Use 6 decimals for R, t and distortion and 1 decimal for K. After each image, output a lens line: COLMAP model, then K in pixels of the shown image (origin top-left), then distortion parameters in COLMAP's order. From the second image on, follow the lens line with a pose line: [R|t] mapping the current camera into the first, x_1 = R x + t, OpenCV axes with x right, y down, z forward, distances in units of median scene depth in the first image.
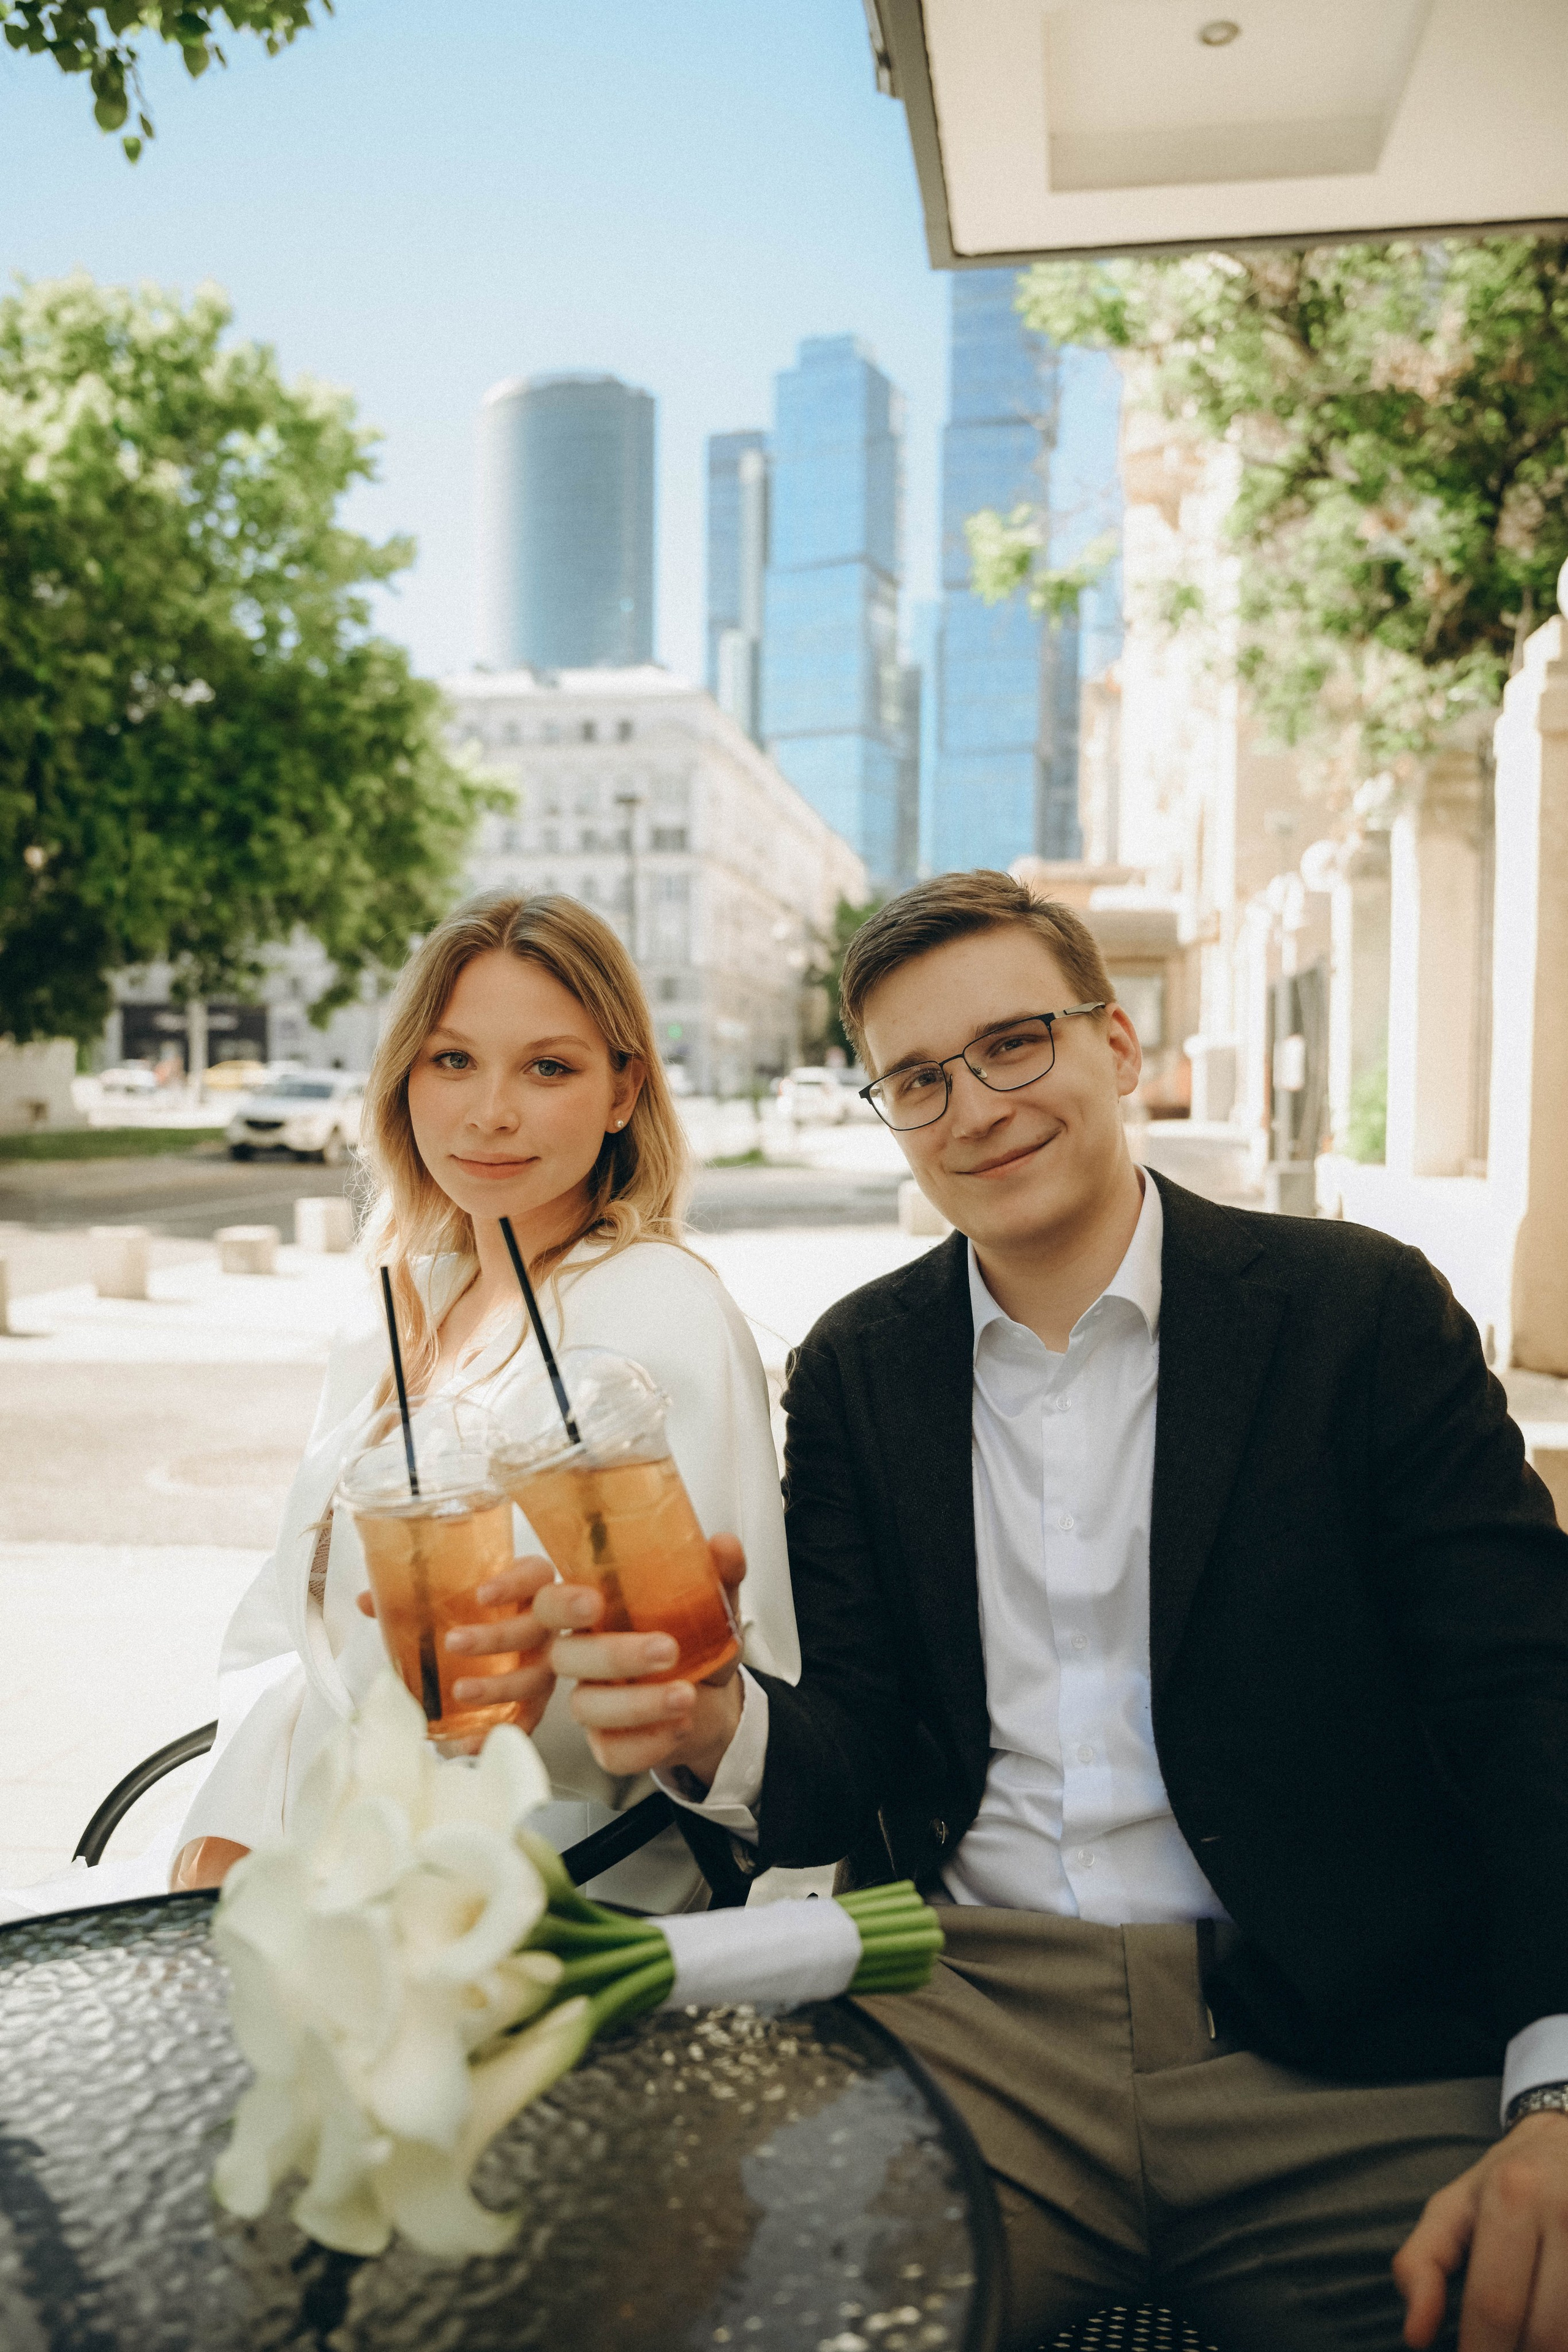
lens RADIAL K [[1877.9, 0, 786.8], [0, 1877.9, 1190.4], [0, 0, 1]] dist [0.010422, -0.005087]
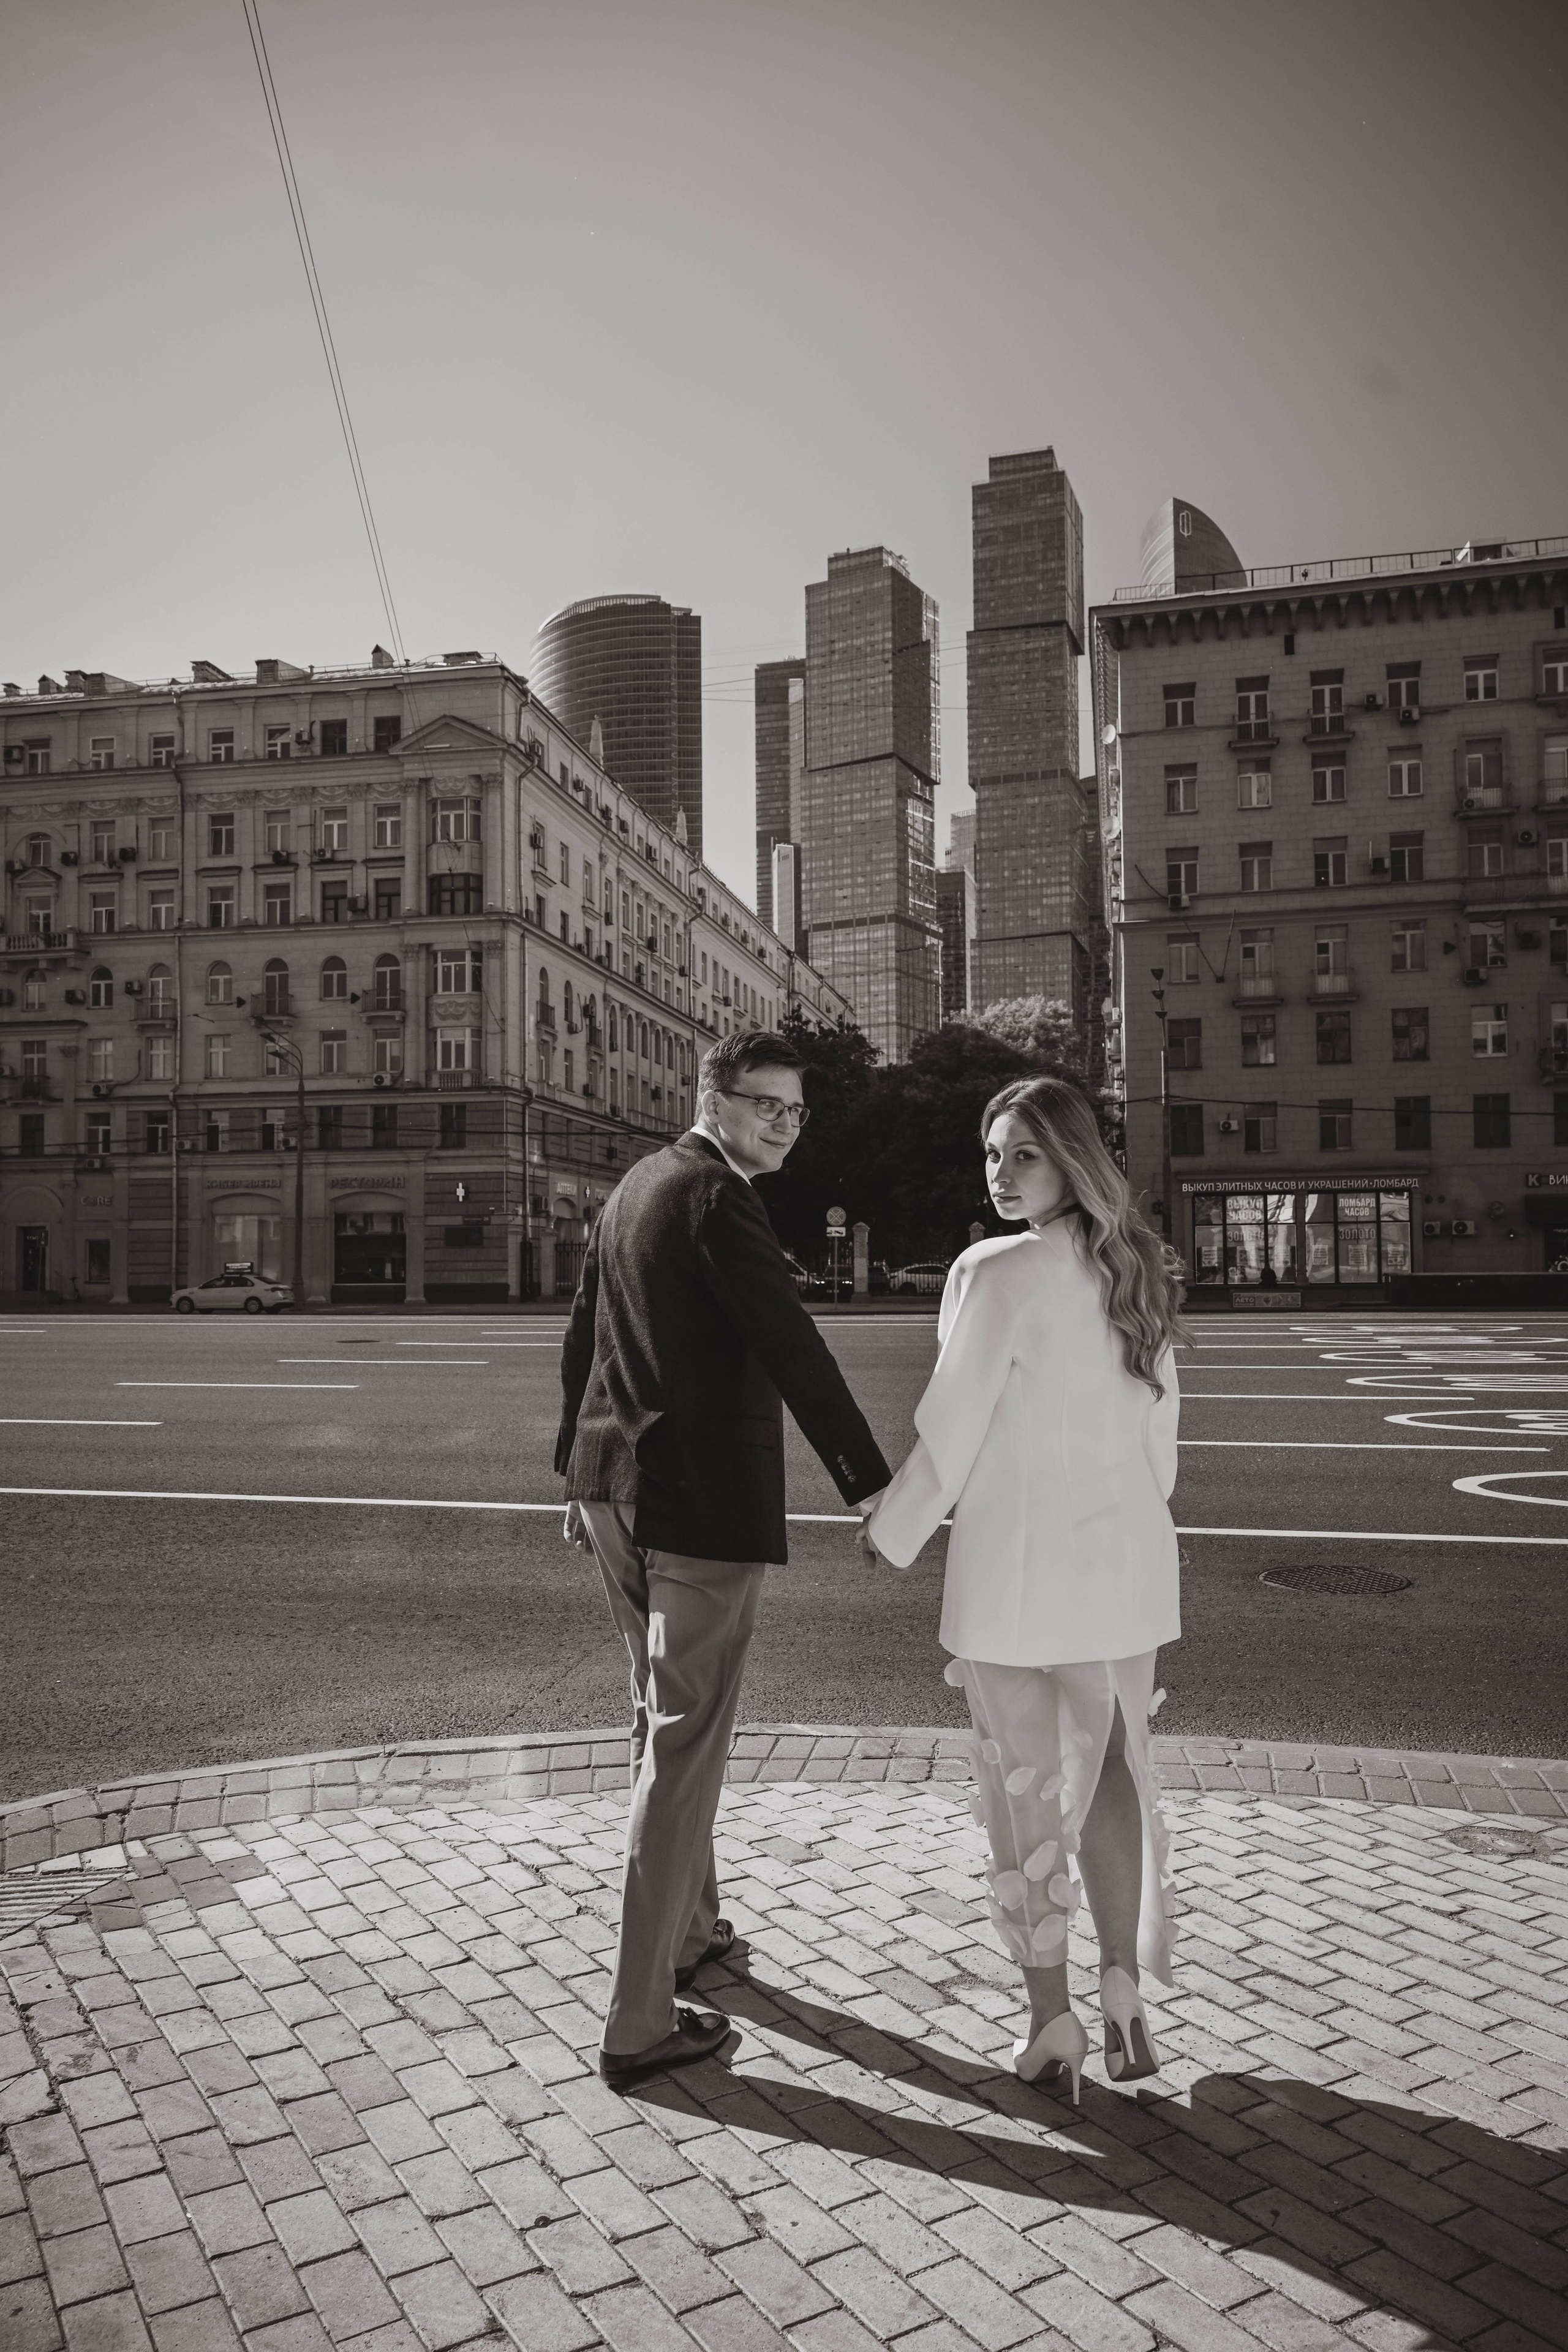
lens RADIAL K [[1647.8, 0, 801.2], [0, 1647.8, 1231.0], [0, 0, 1]] dist [0.001708, -0.000158]
pose [[0.999087, -0.016968, -0.039198, 0.632735], [0.013898, 0.996911, -0.077295, -0.214081], [0.040389, 0.076680, 0.996237, 3.661842]]
